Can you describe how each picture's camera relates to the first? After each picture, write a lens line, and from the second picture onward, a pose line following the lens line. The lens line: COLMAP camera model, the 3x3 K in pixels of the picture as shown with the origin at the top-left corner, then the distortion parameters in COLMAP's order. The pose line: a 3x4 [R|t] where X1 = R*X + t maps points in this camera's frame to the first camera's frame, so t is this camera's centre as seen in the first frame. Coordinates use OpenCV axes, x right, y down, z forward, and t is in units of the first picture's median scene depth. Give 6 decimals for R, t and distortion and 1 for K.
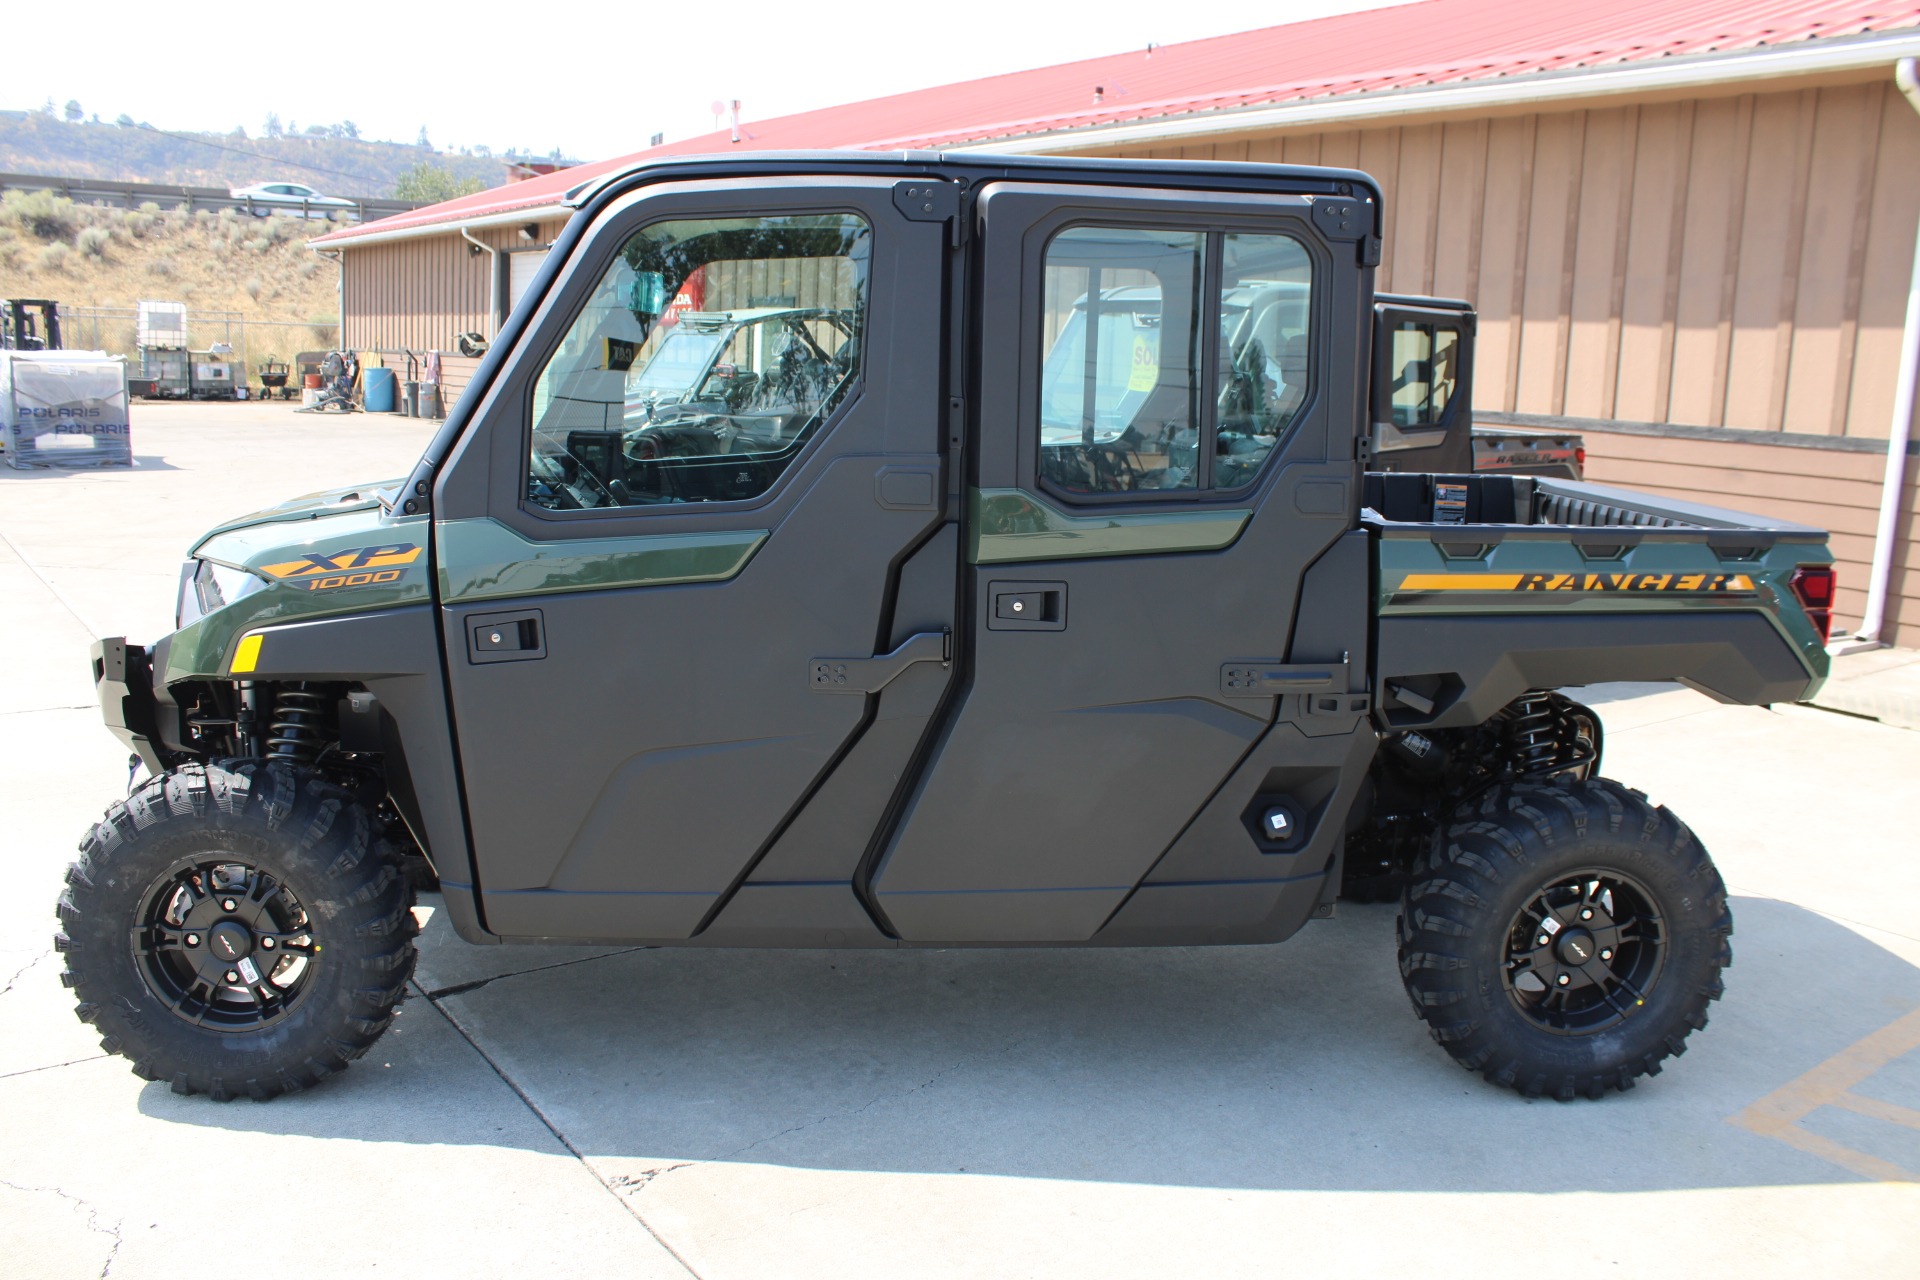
lens RADIAL K [[1604.7, 0, 962.3], [0, 1604.7, 634.3], [0, 0, 1]] dist [-0.172123, 0.159162]
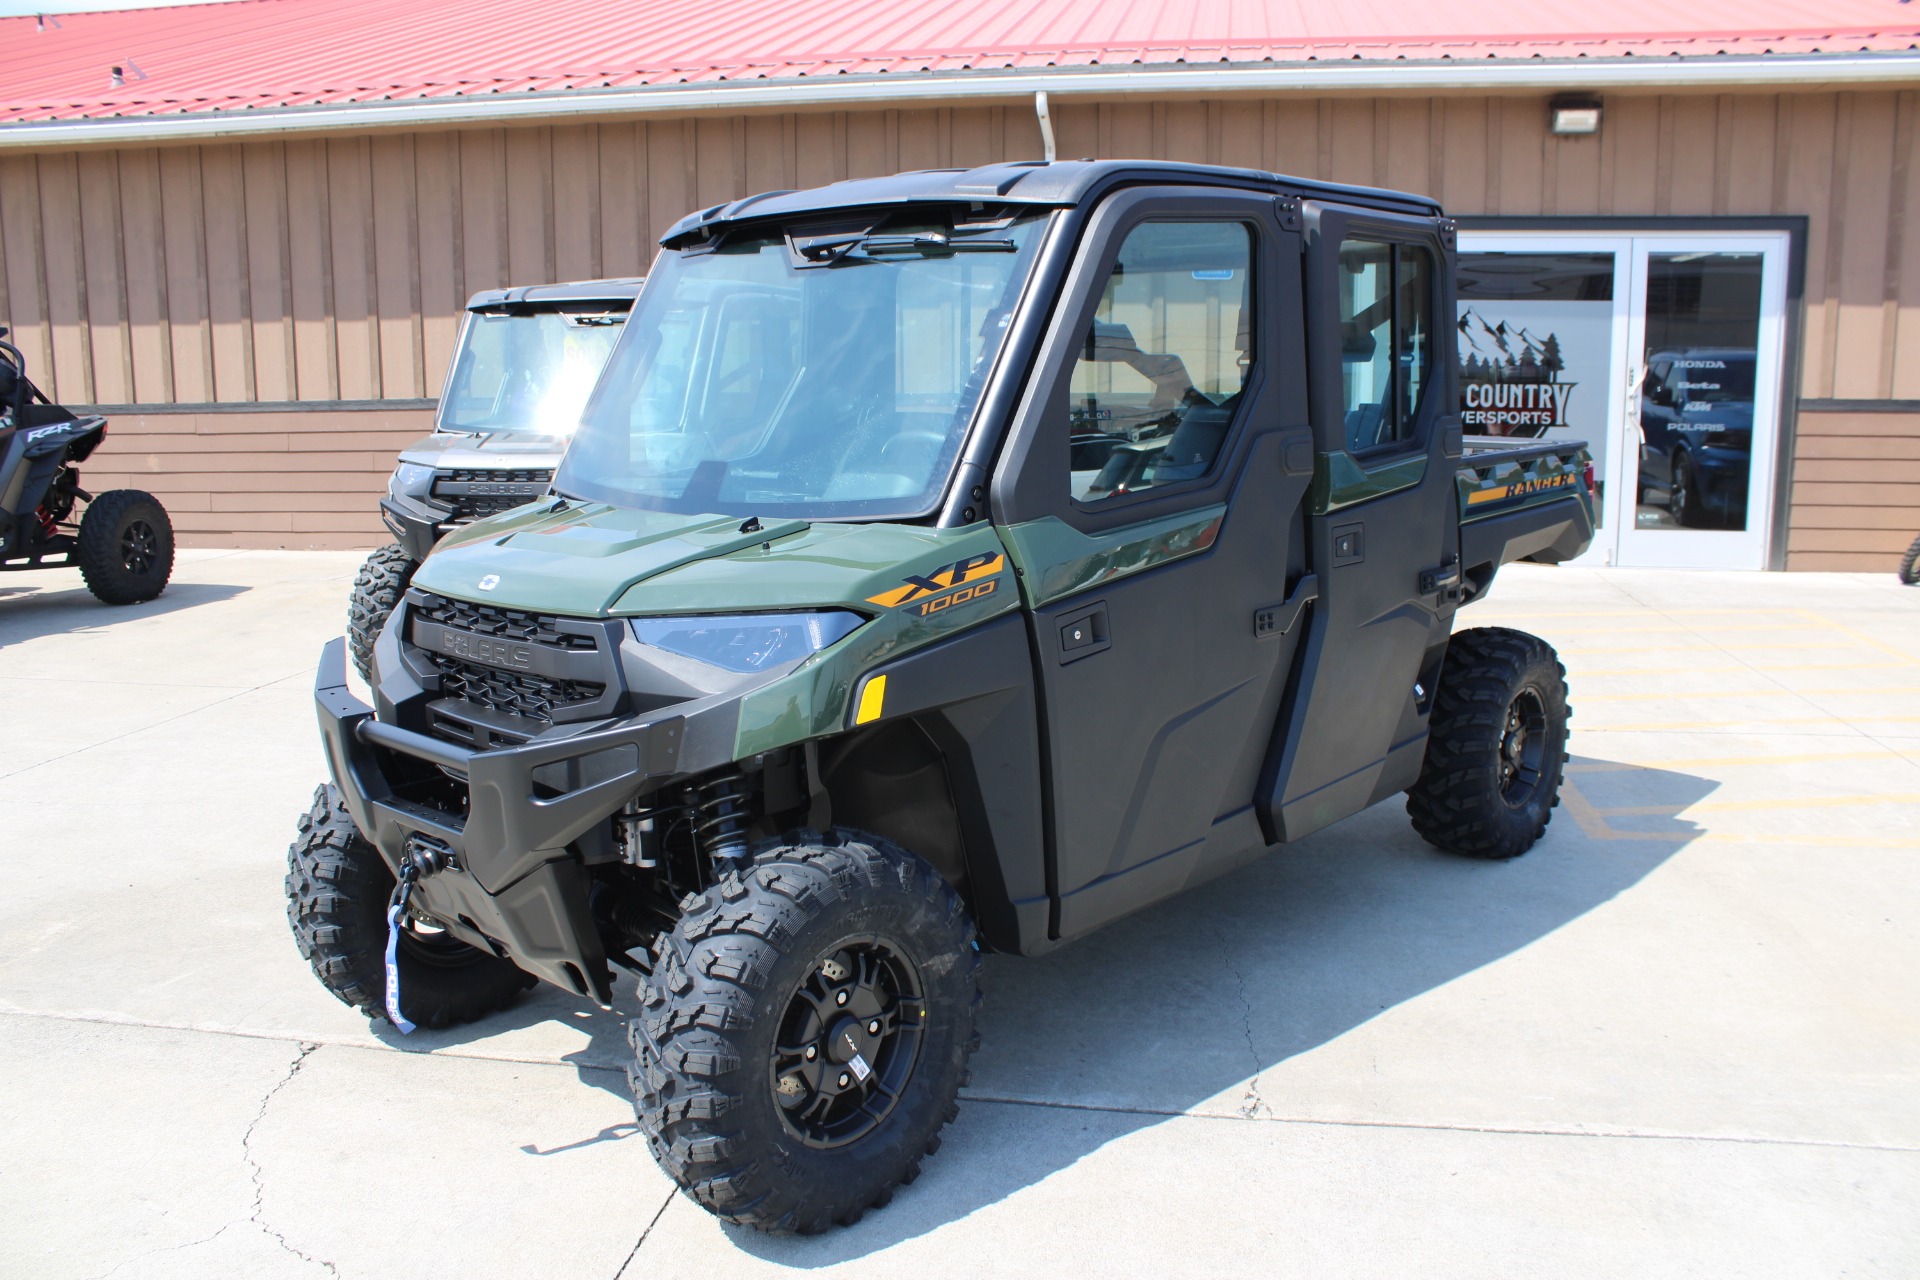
lens RADIAL K [[1604.7, 0, 962.3], [0, 1604.7, 634.3], [0, 0, 1]] dist [-0.172123, 0.159162]
pose [[0.726083, -0.153931, 0.670155, -0.101682], [0.151796, 0.986458, 0.062120, -0.007127], [-0.670642, 0.056622, 0.739617, 0.030126]]
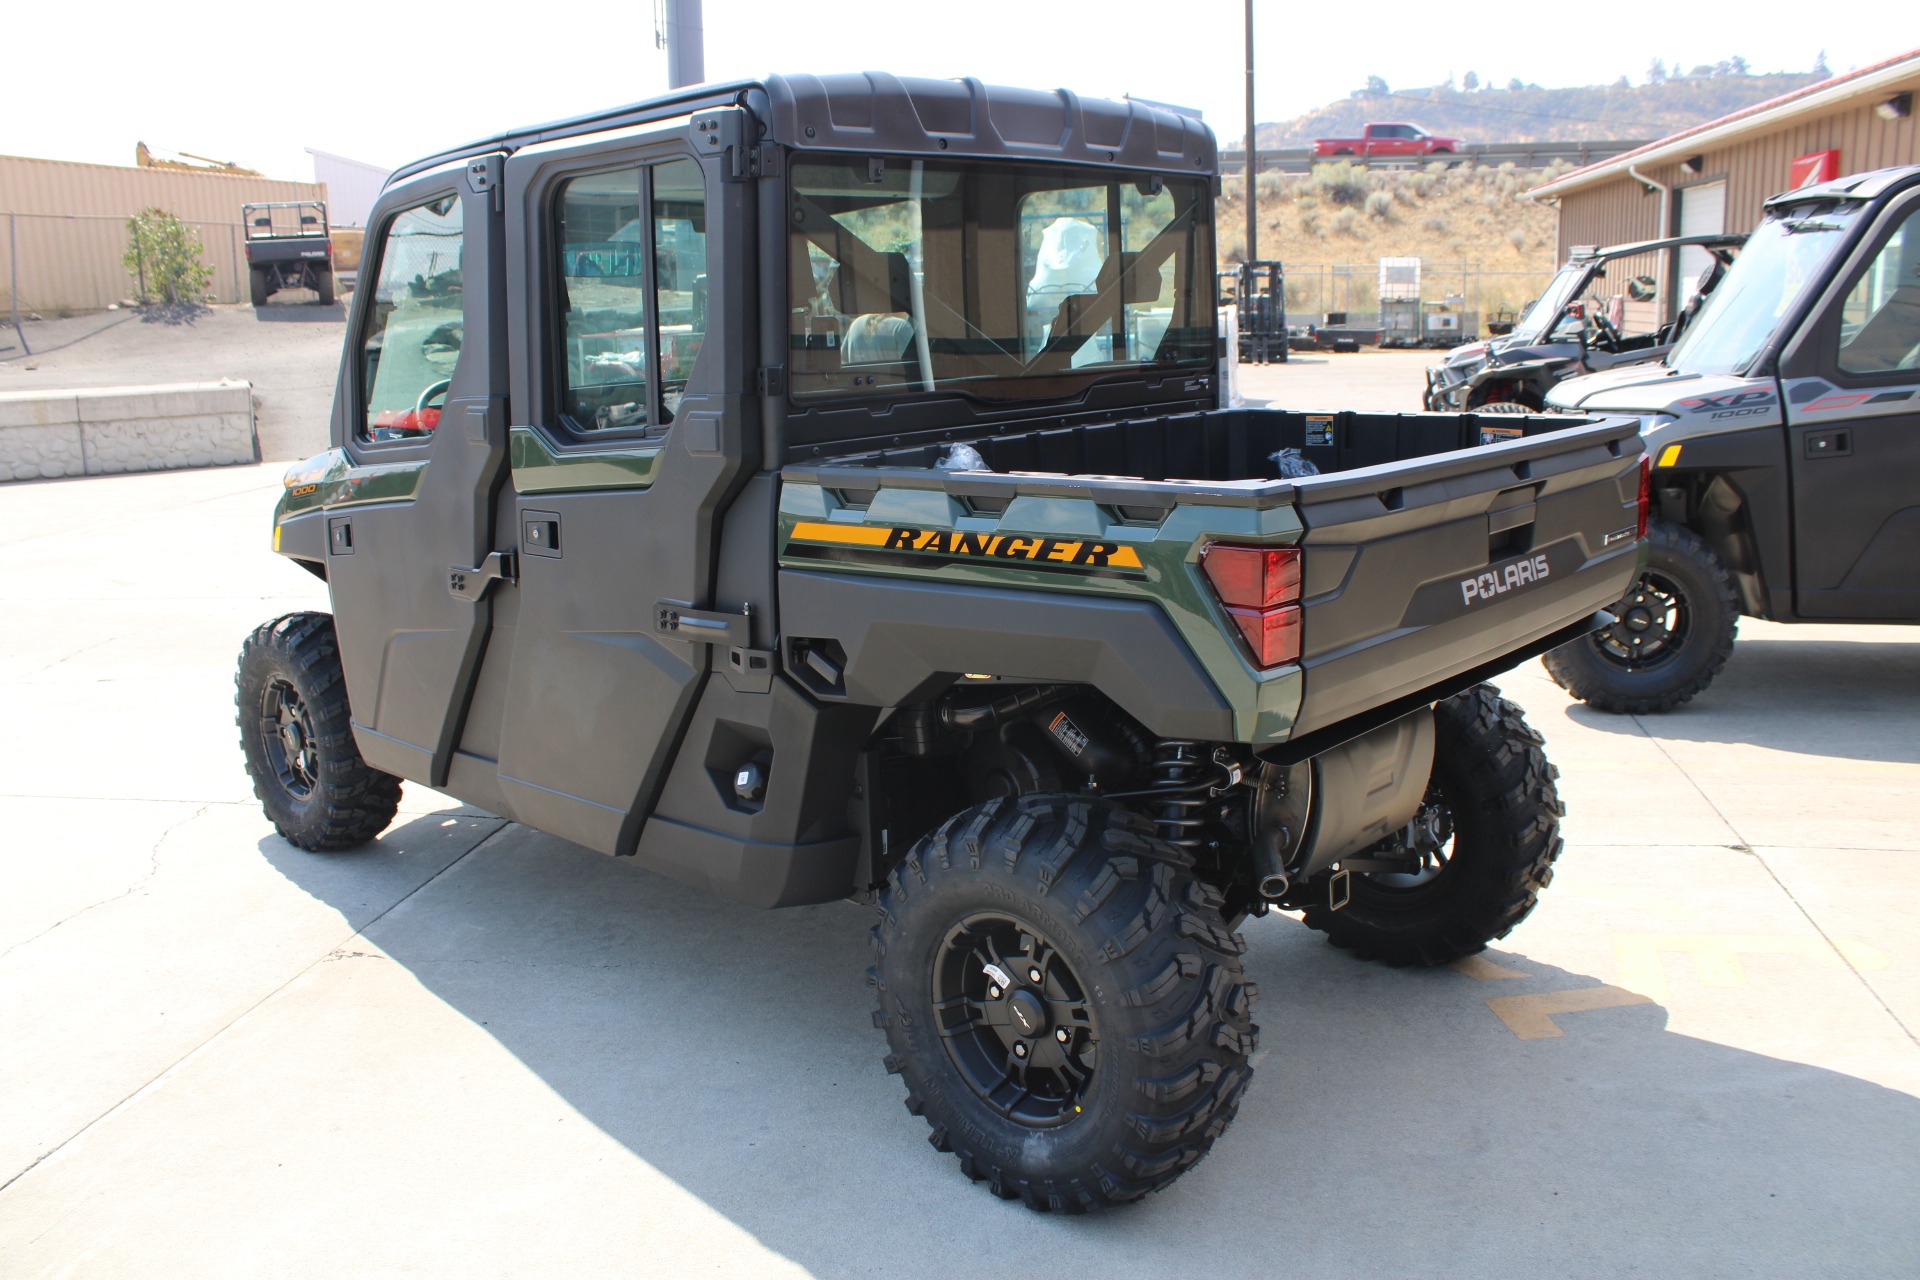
lens RADIAL K [[1604.7, 0, 962.3], [0, 1604.7, 634.3], [0, 0, 1]] dist [-0.172123, 0.159162]
pose [[0.668071, 0.099931, -0.737357, 0.105067], [-0.076275, 0.994918, 0.065730, -0.004288], [0.740178, 0.012329, 0.672298, 0.049141]]
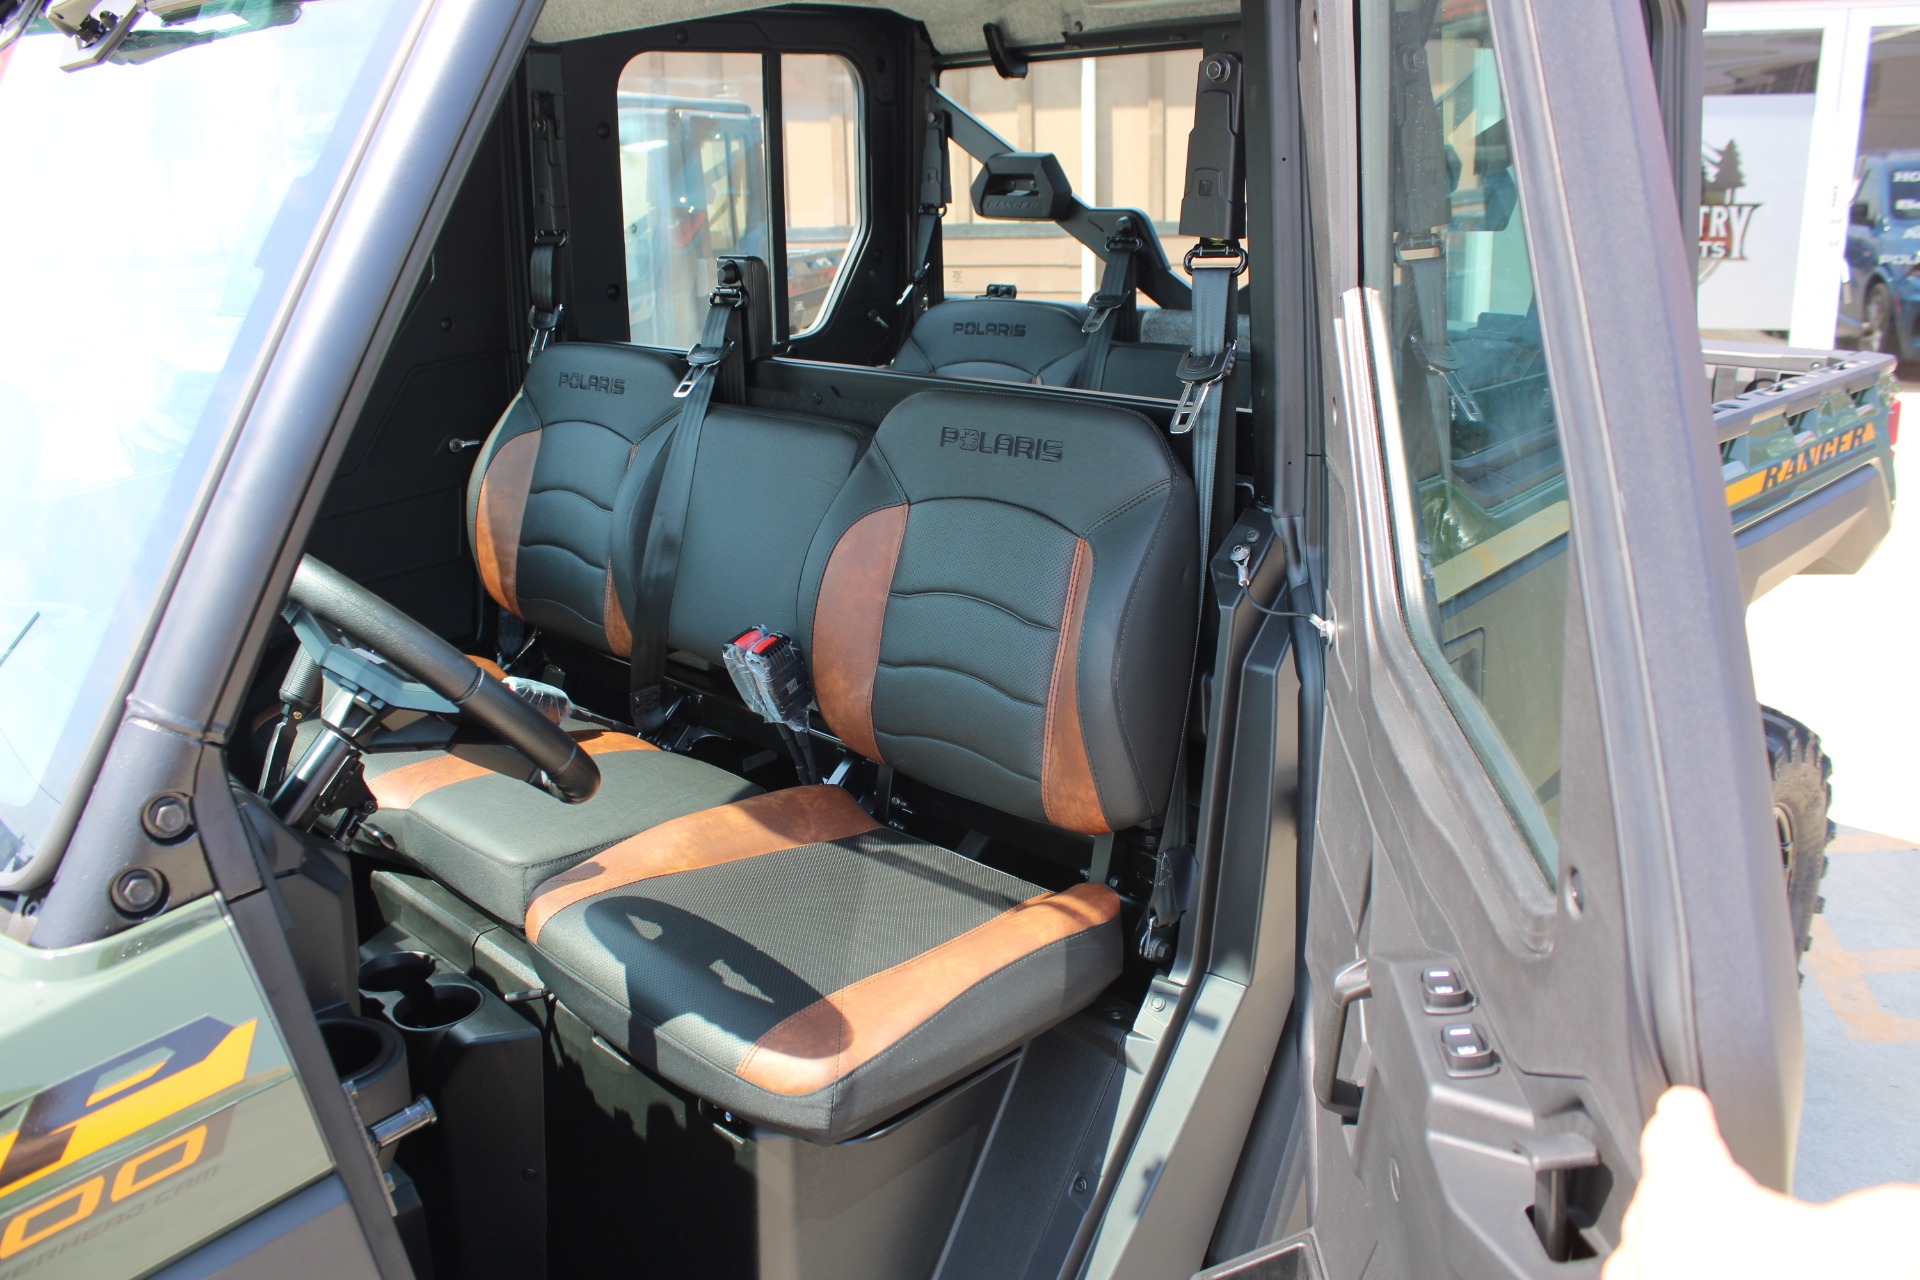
lens RADIAL K [[1604.7, 0, 962.3], [0, 1604.7, 634.3], [0, 0, 1]] dist [-0.172123, 0.159162]
pose [[0.767591, -0.231405, 0.597708, -0.039651], [0.163975, 0.972415, 0.165893, -0.014974], [-0.619609, -0.029329, 0.784362, 0.069634]]
